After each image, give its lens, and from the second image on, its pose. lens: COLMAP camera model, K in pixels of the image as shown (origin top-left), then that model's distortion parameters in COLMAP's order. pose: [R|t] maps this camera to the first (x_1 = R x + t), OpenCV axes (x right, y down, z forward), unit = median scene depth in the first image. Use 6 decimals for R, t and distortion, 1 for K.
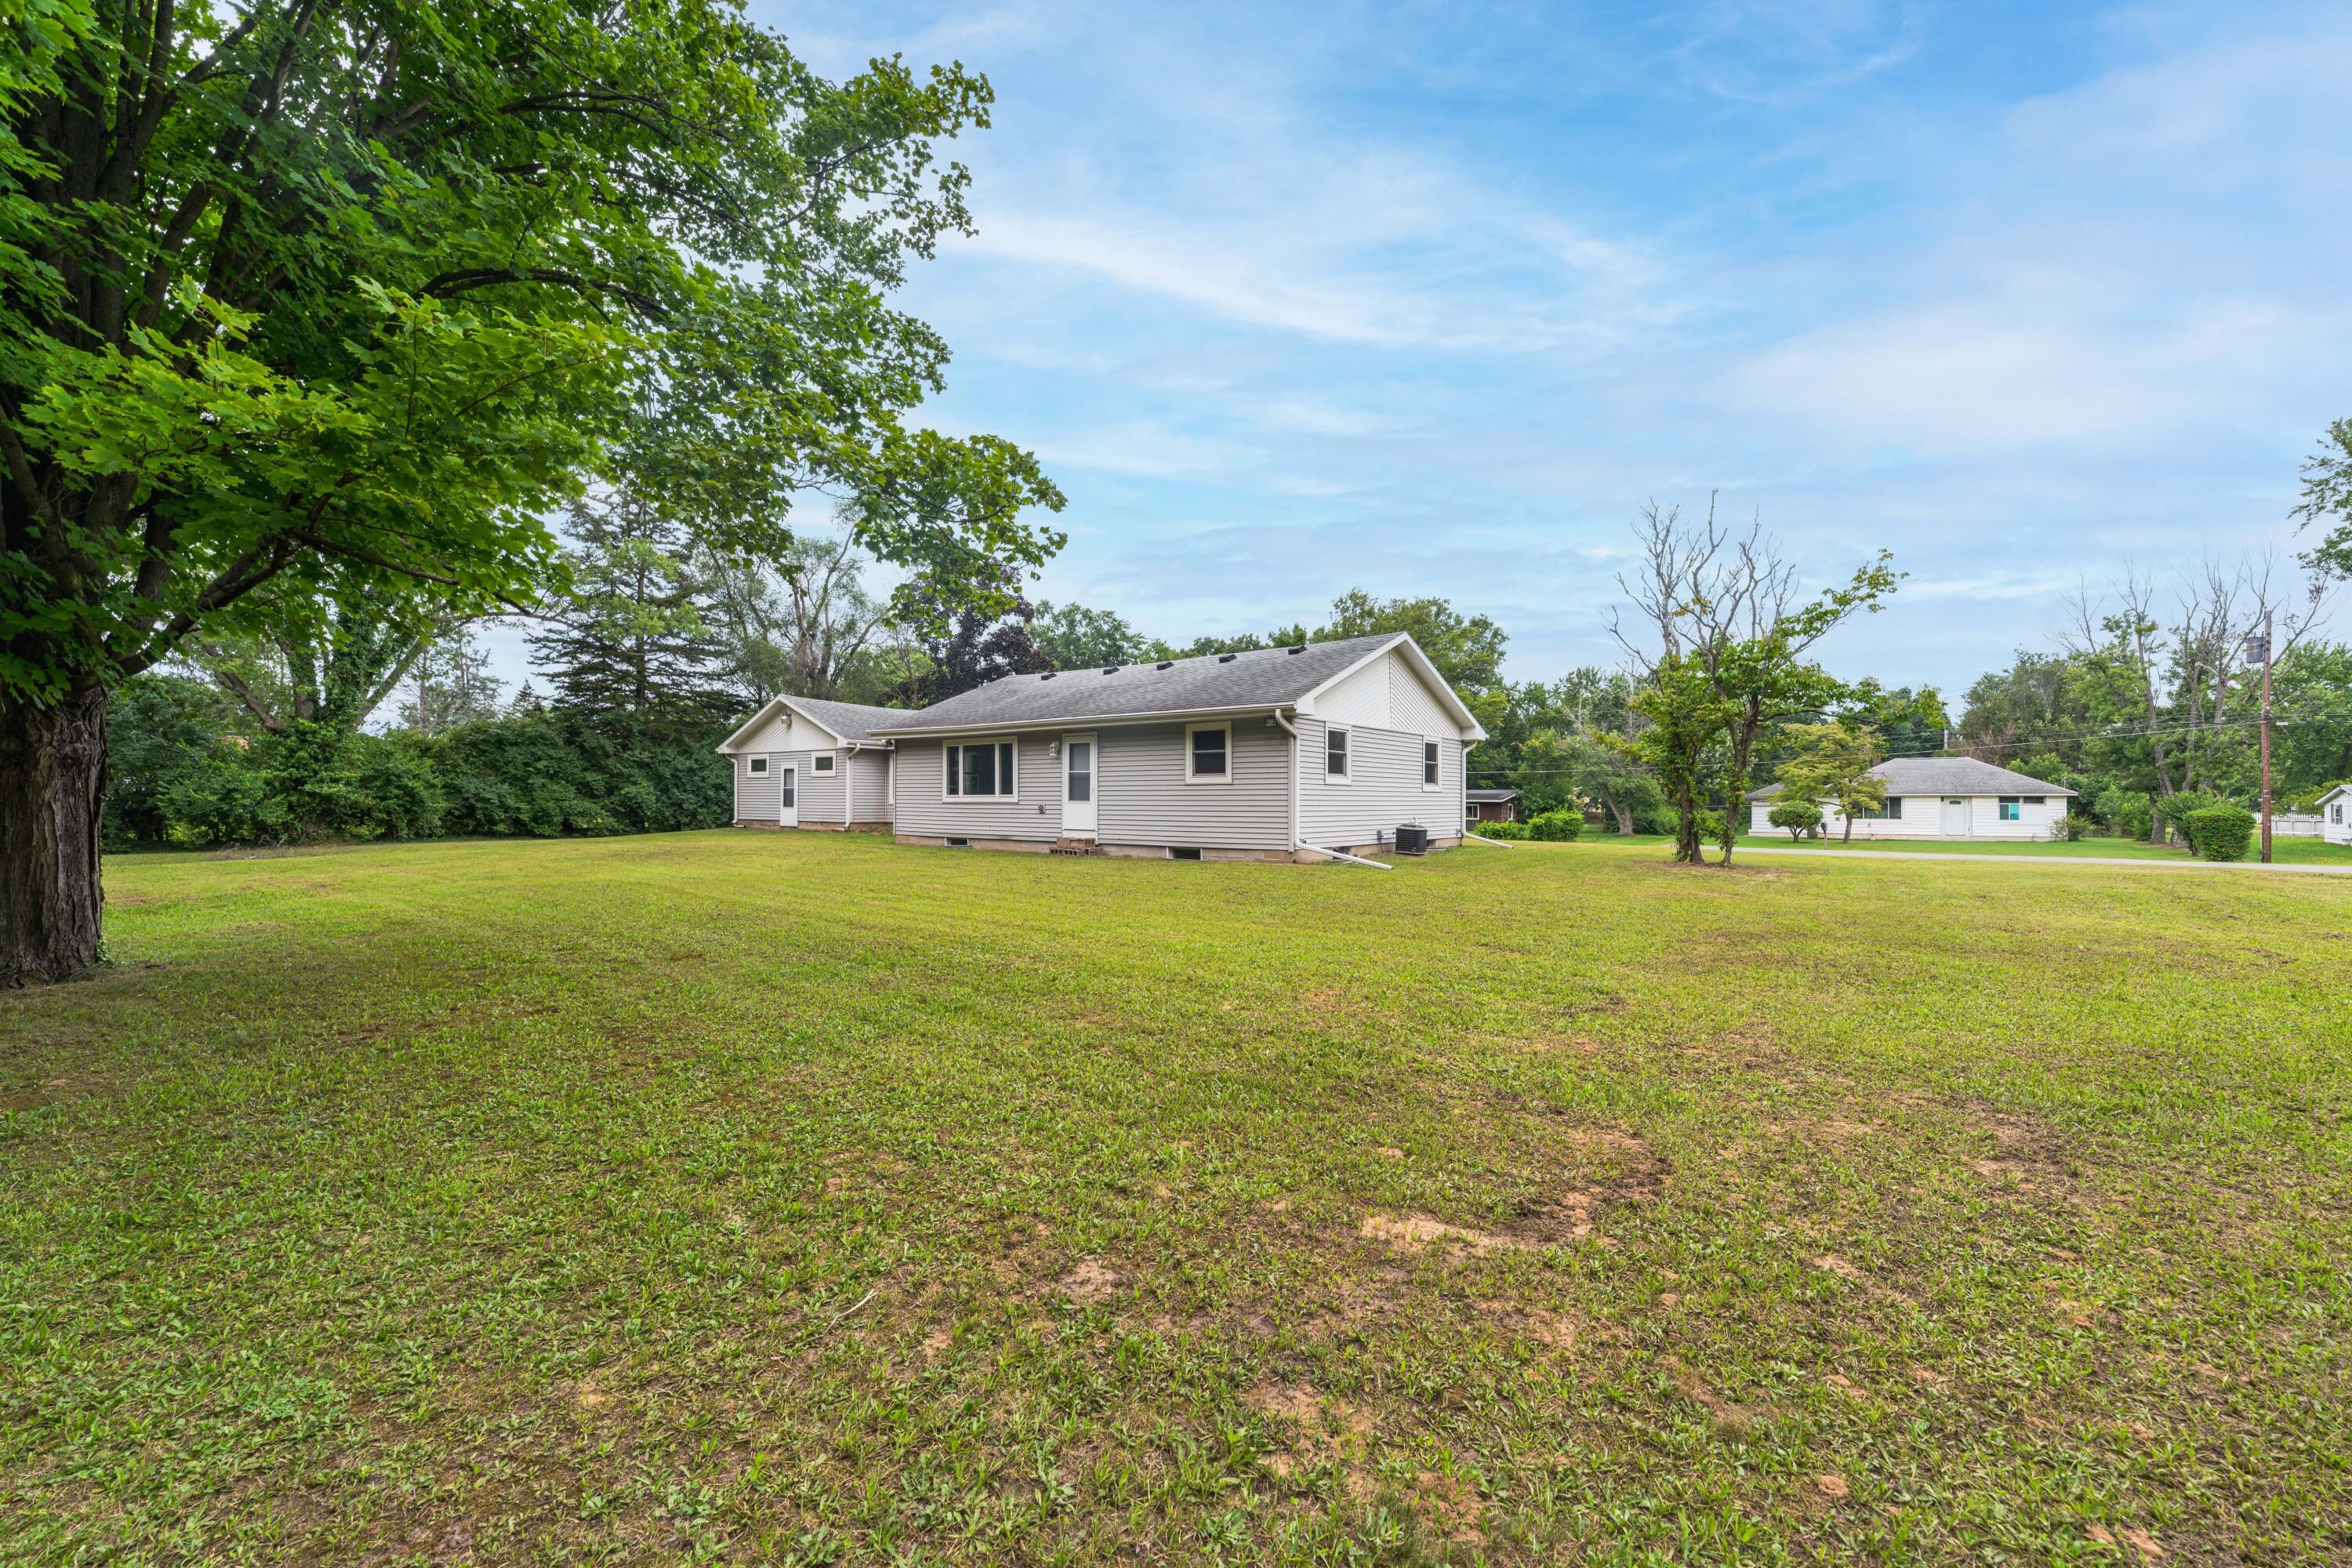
lens RADIAL K [[962.3, 0, 1172.6], [0, 962.3, 793.1], [0, 0, 1]] dist [0.000948, 0.000248]
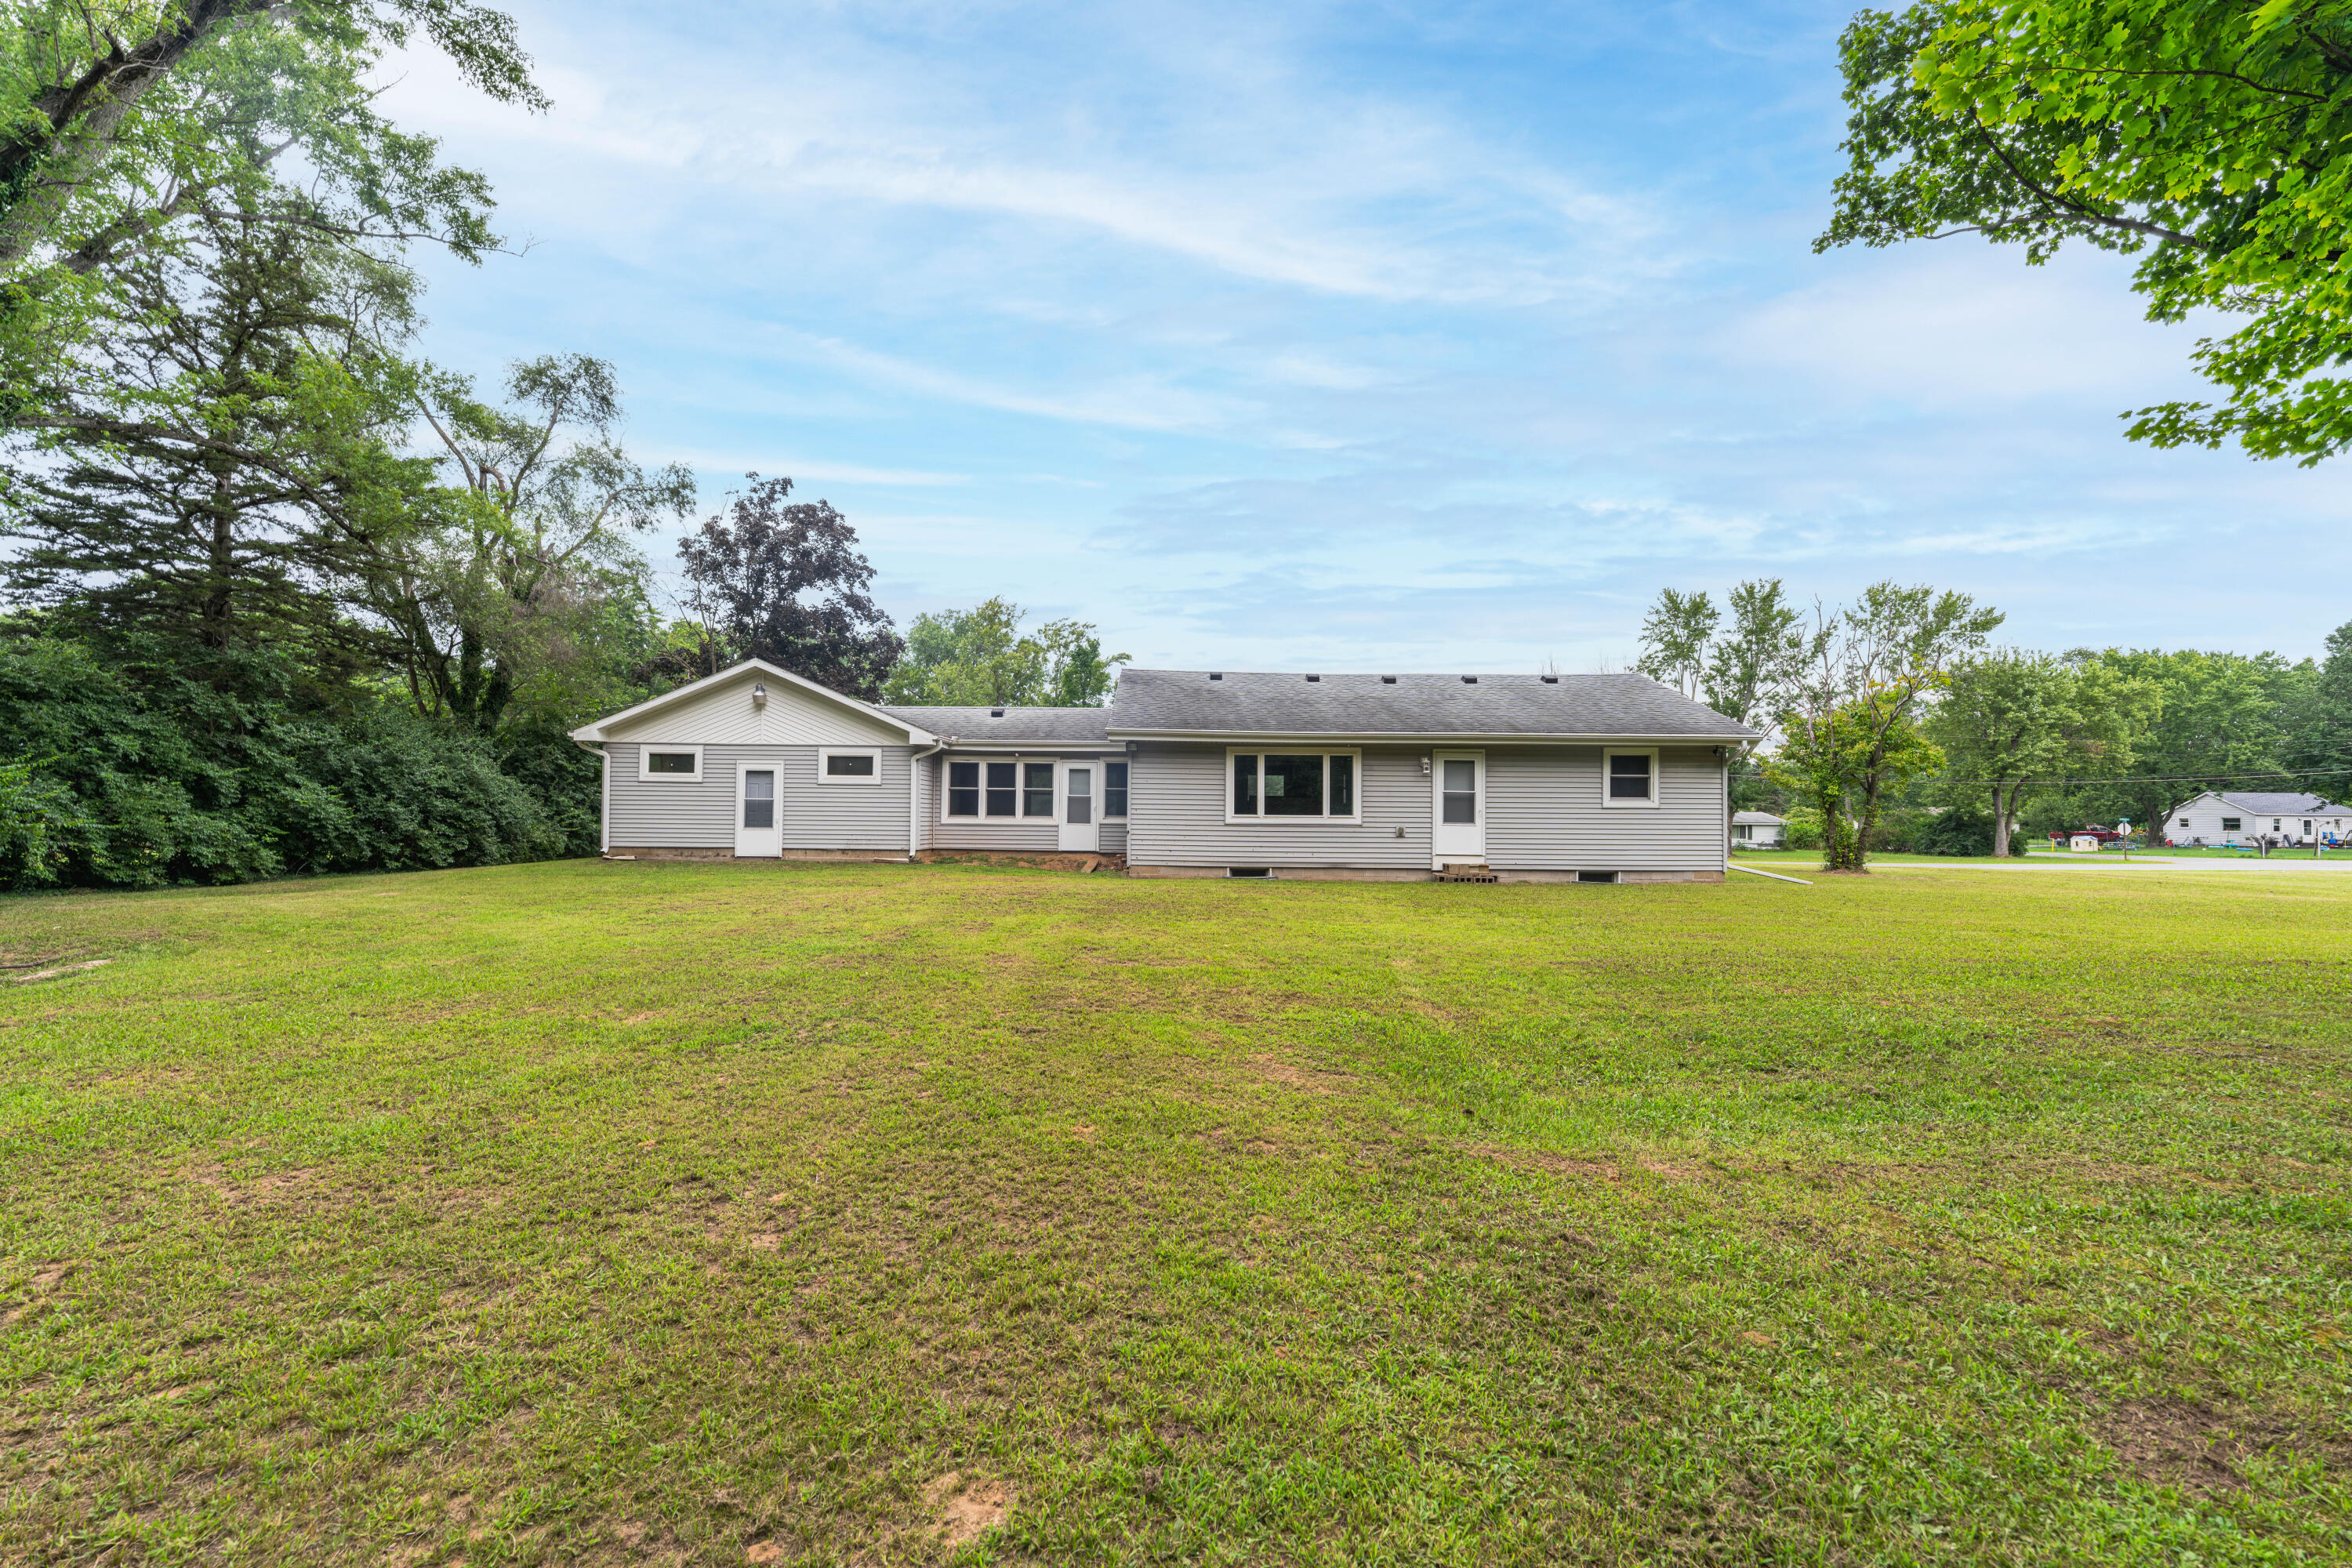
lens RADIAL K [[962.3, 0, 1174.0], [0, 962.3, 781.9], [0, 0, 1]] dist [0.000948, 0.000248]
pose [[0.785649, 0.026427, 0.618108, -0.806784], [-0.010772, 0.999520, -0.029043, -0.001585], [-0.618579, 0.016159, 0.785557, 0.415828]]
